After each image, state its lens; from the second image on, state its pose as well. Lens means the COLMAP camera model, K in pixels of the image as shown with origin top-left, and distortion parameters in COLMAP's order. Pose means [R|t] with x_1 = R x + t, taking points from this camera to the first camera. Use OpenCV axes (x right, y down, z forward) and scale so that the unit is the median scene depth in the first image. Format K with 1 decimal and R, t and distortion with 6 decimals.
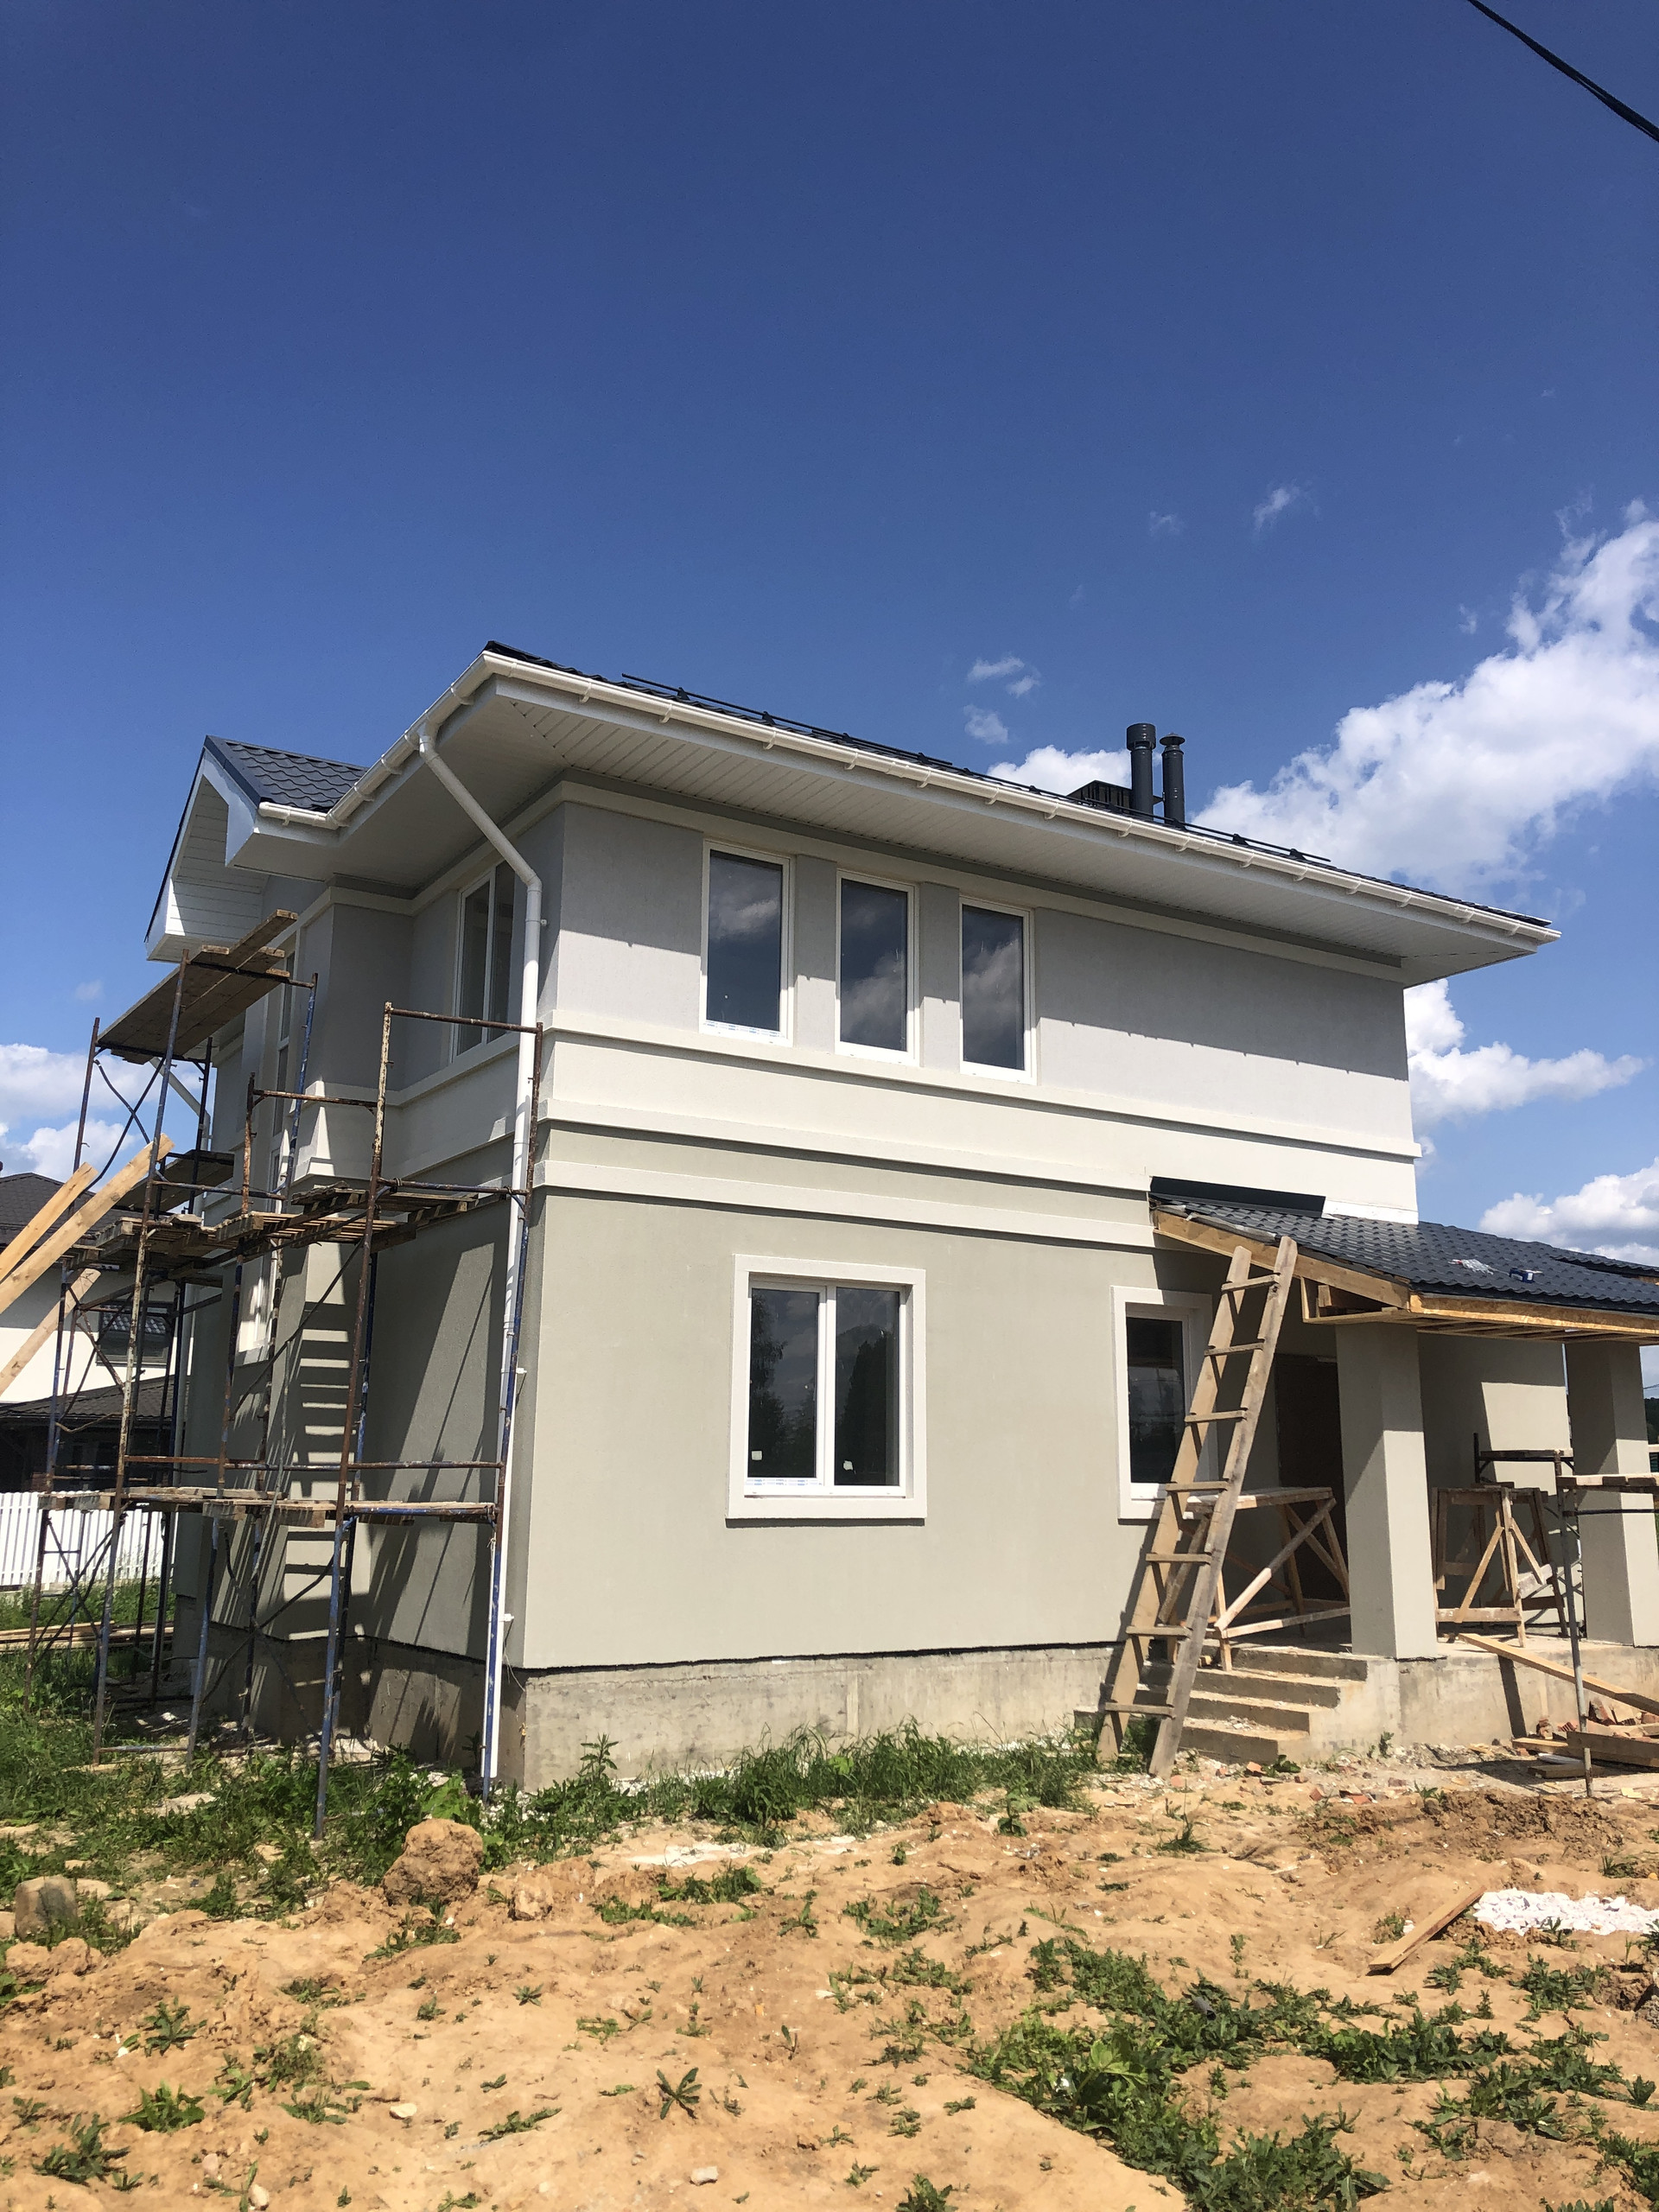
lens RADIAL K [[1787.3, 0, 840.9], [0, 1787.3, 1099.3], [0, 0, 1]] dist [-0.005876, 0.056227]
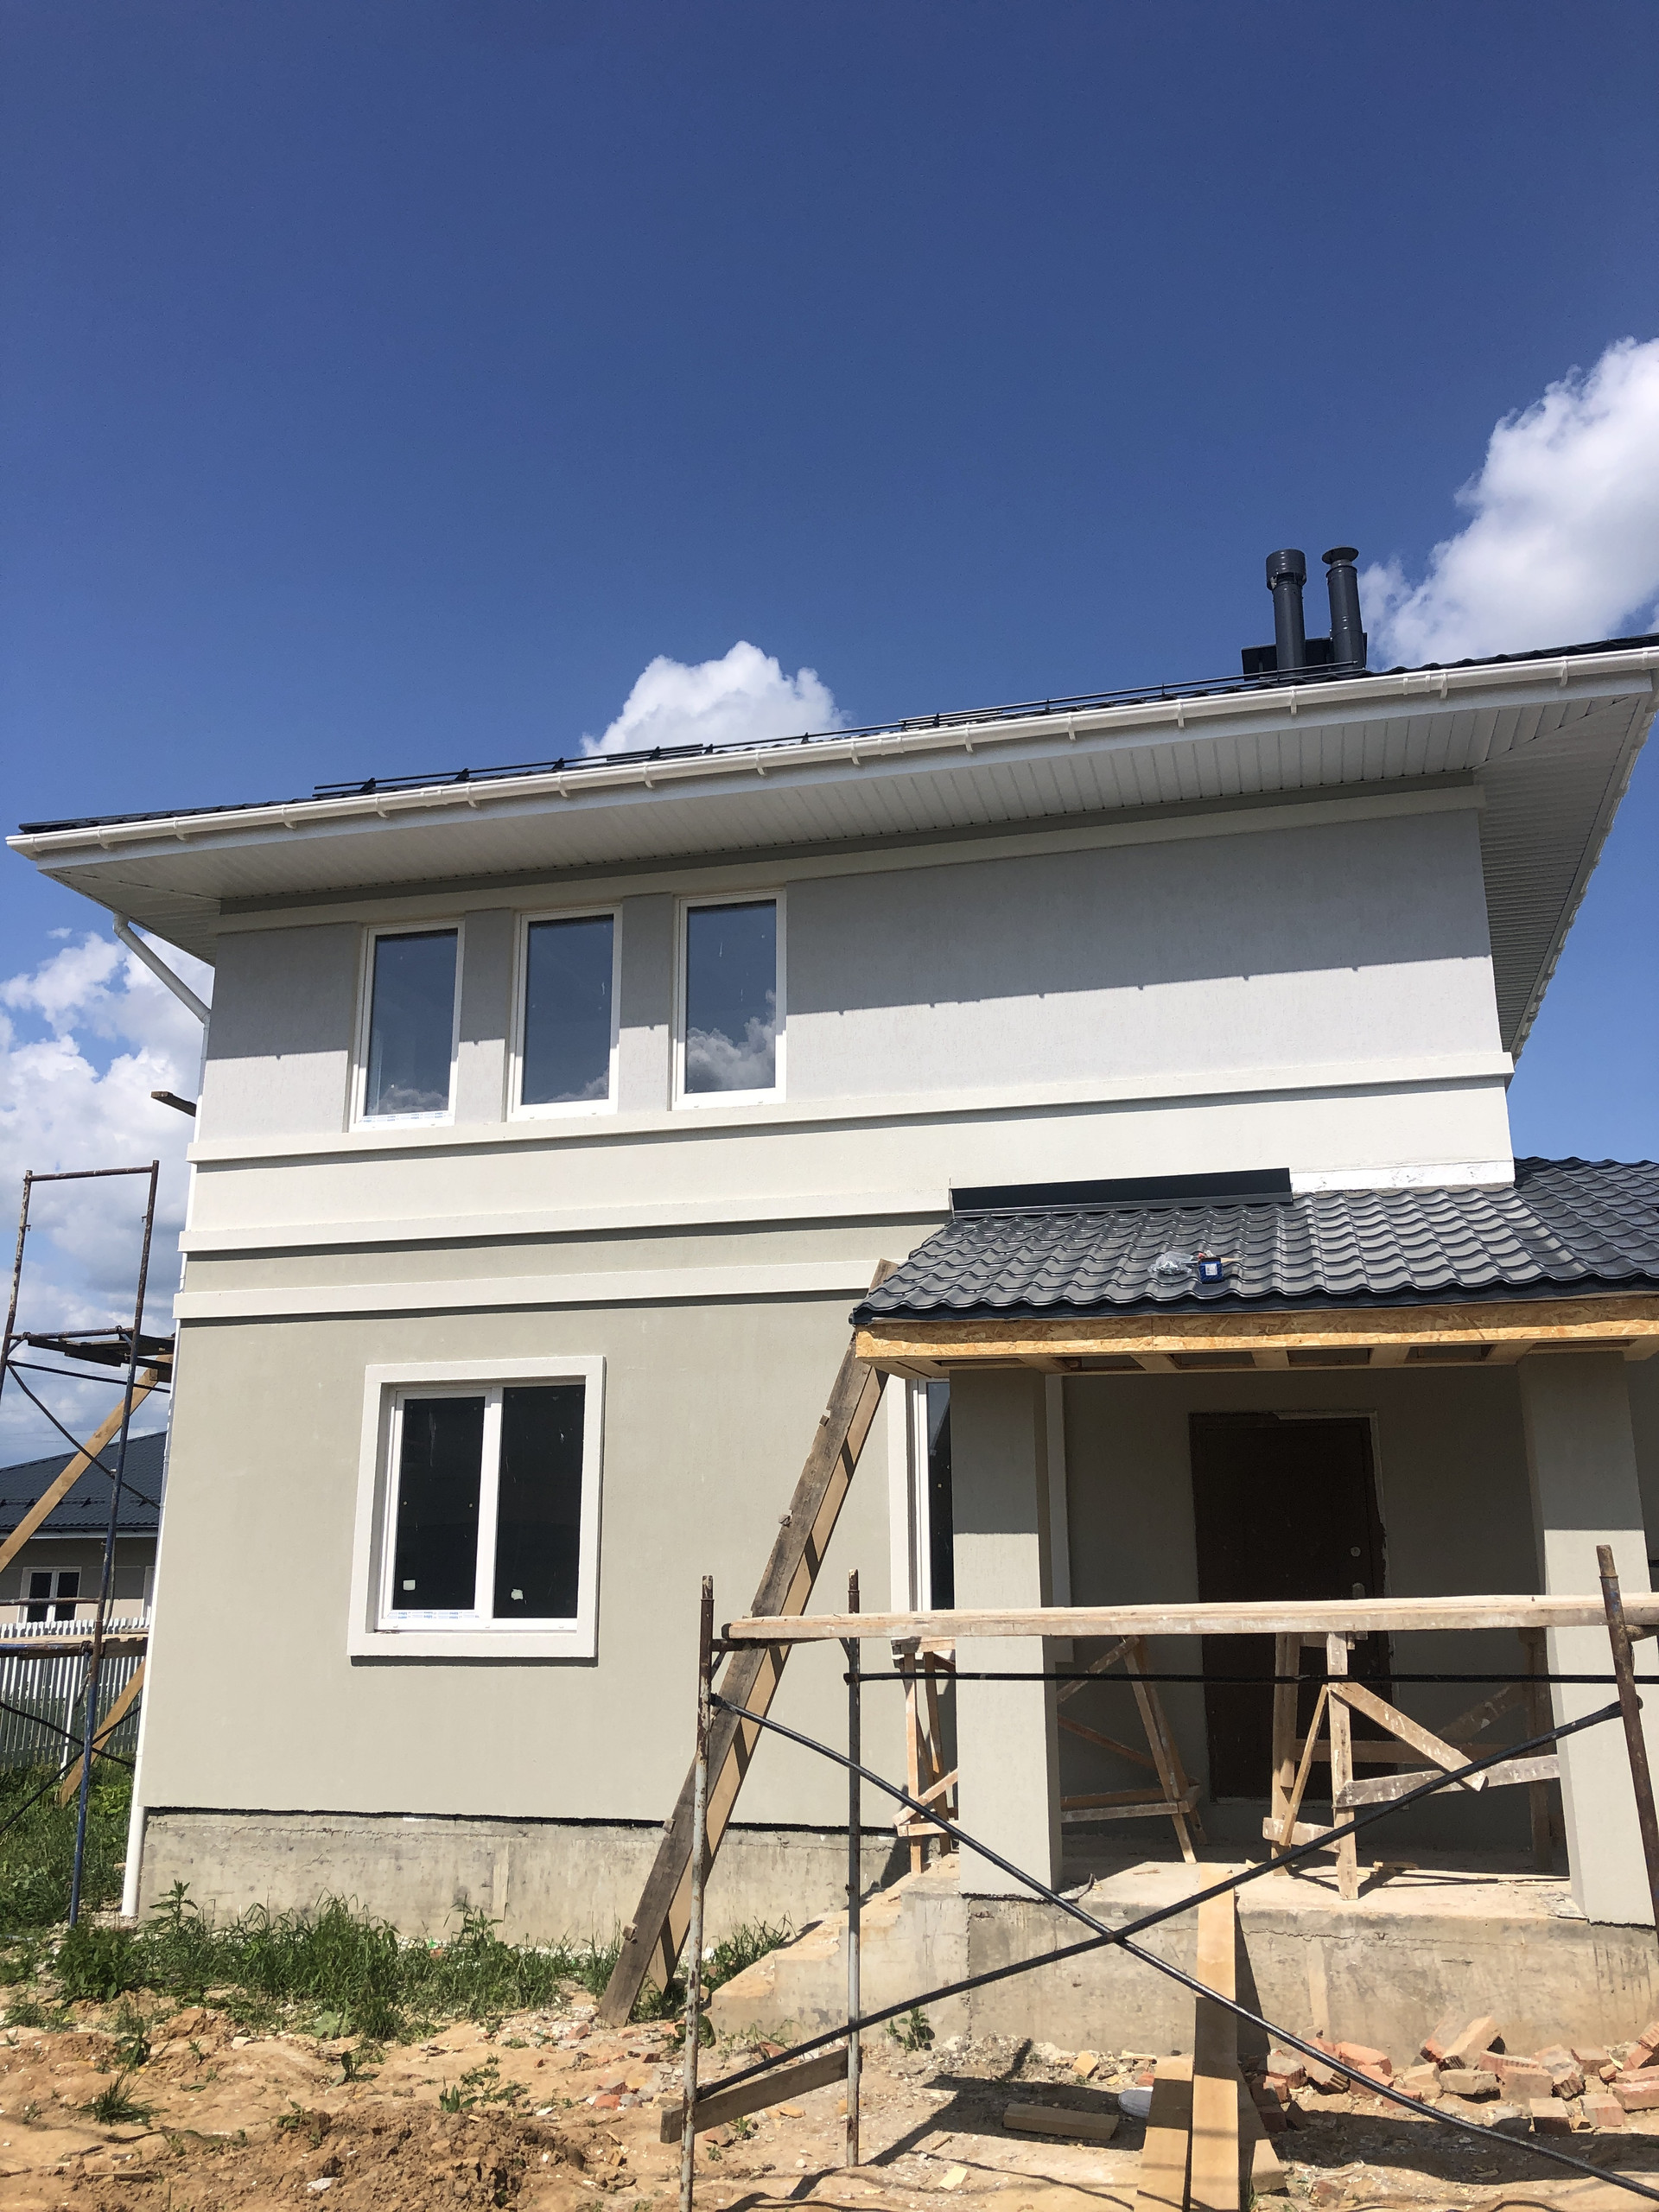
lens RADIAL K [[1873.1, 0, 829.5], [0, 1873.1, 1106.0], [0, 0, 1]] dist [-0.103005, 0.222380]
pose [[0.690071, -0.200164, -0.695512, 0.783483], [0.161926, 0.979333, -0.121187, 0.109170], [0.705395, -0.028993, 0.708221, 0.487505]]
